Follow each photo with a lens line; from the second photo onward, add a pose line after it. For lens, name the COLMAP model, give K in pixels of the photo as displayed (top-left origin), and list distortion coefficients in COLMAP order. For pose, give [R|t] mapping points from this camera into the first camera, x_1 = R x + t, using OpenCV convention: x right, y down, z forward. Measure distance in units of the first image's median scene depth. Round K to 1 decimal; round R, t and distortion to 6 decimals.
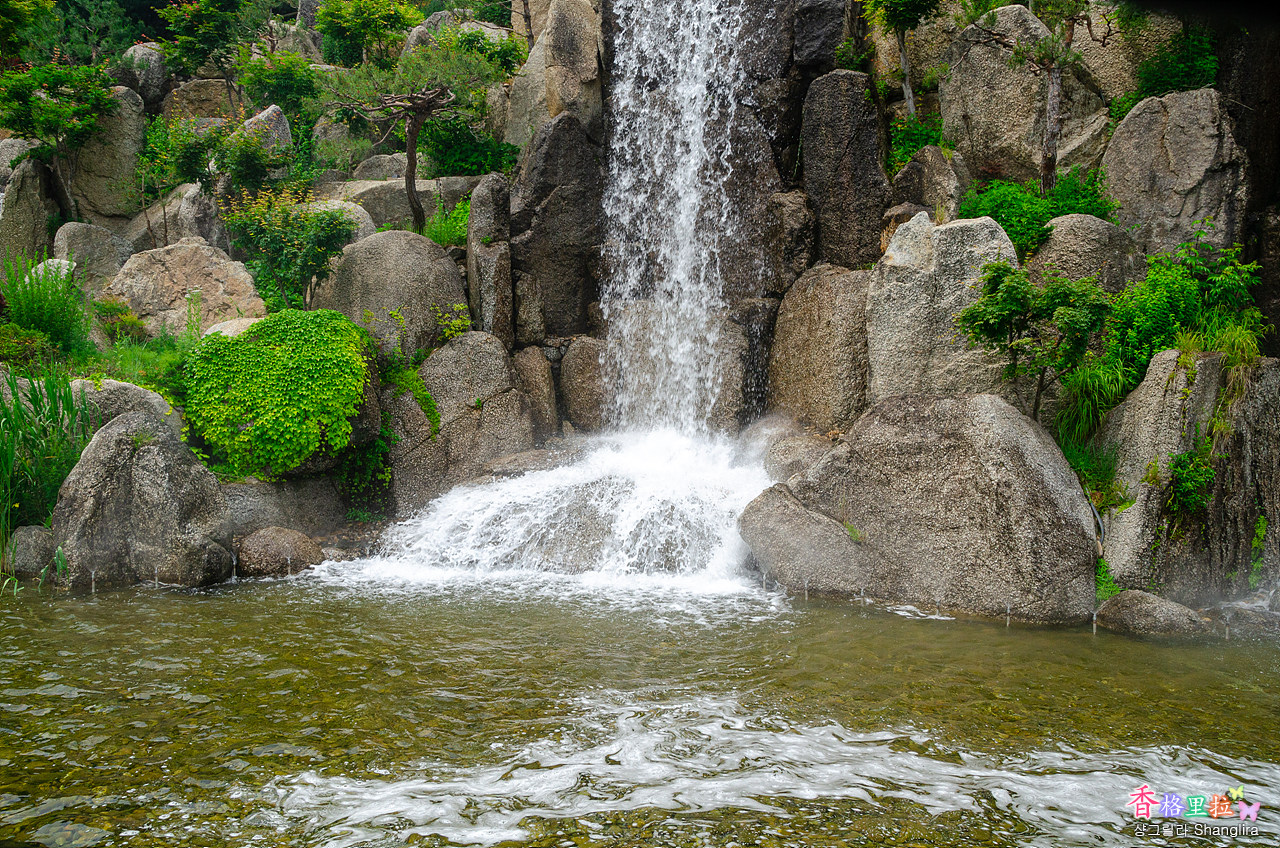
lens RADIAL K [[992.6, 0, 638.6], [0, 992.6, 438.4], [0, 0, 1]] dist [-0.151807, 0.094928]
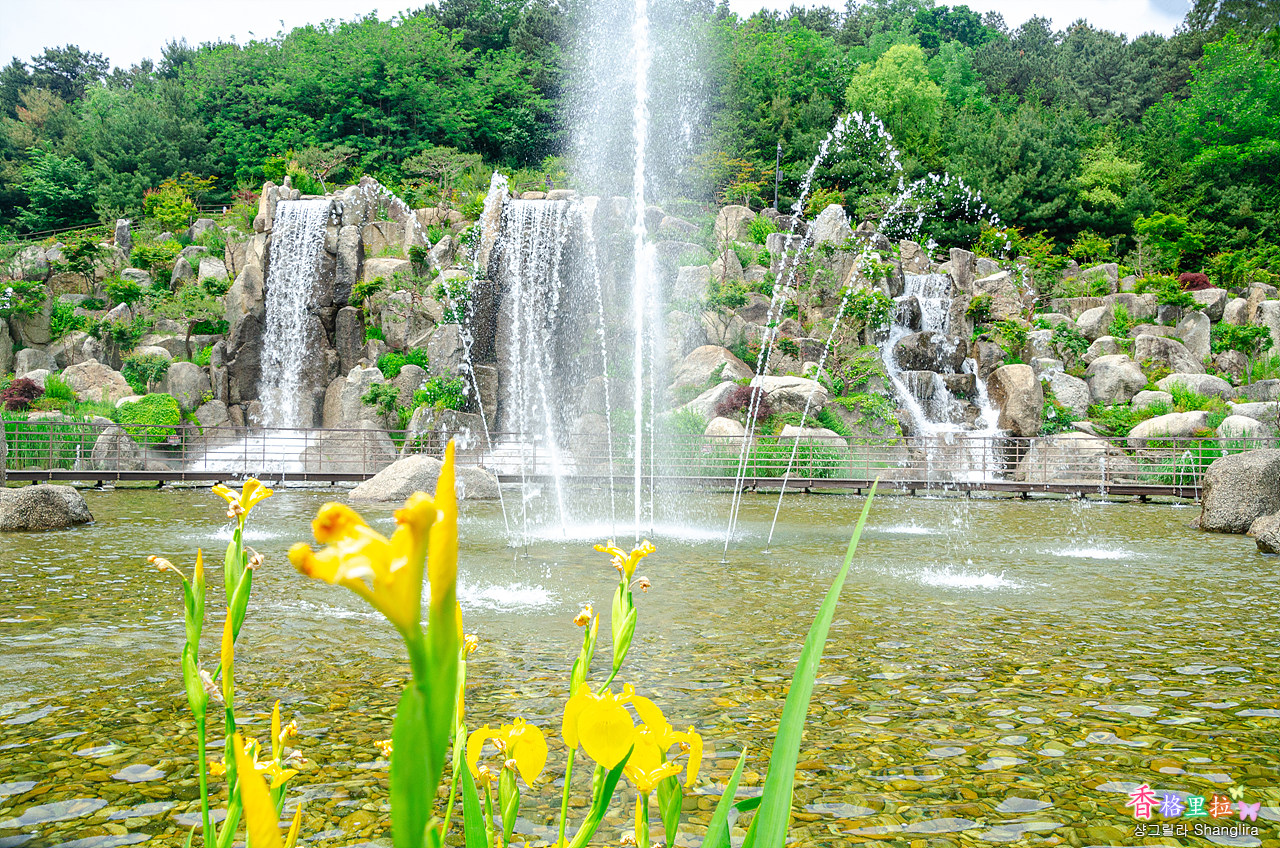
lens RADIAL K [[992.6, 0, 638.6], [0, 992.6, 438.4], [0, 0, 1]] dist [-0.151807, 0.094928]
pose [[0.955908, -0.006119, 0.293604, 0.179998], [0.019155, 0.998953, -0.041545, 0.139974], [-0.293042, 0.045337, 0.955024, -1.994393]]
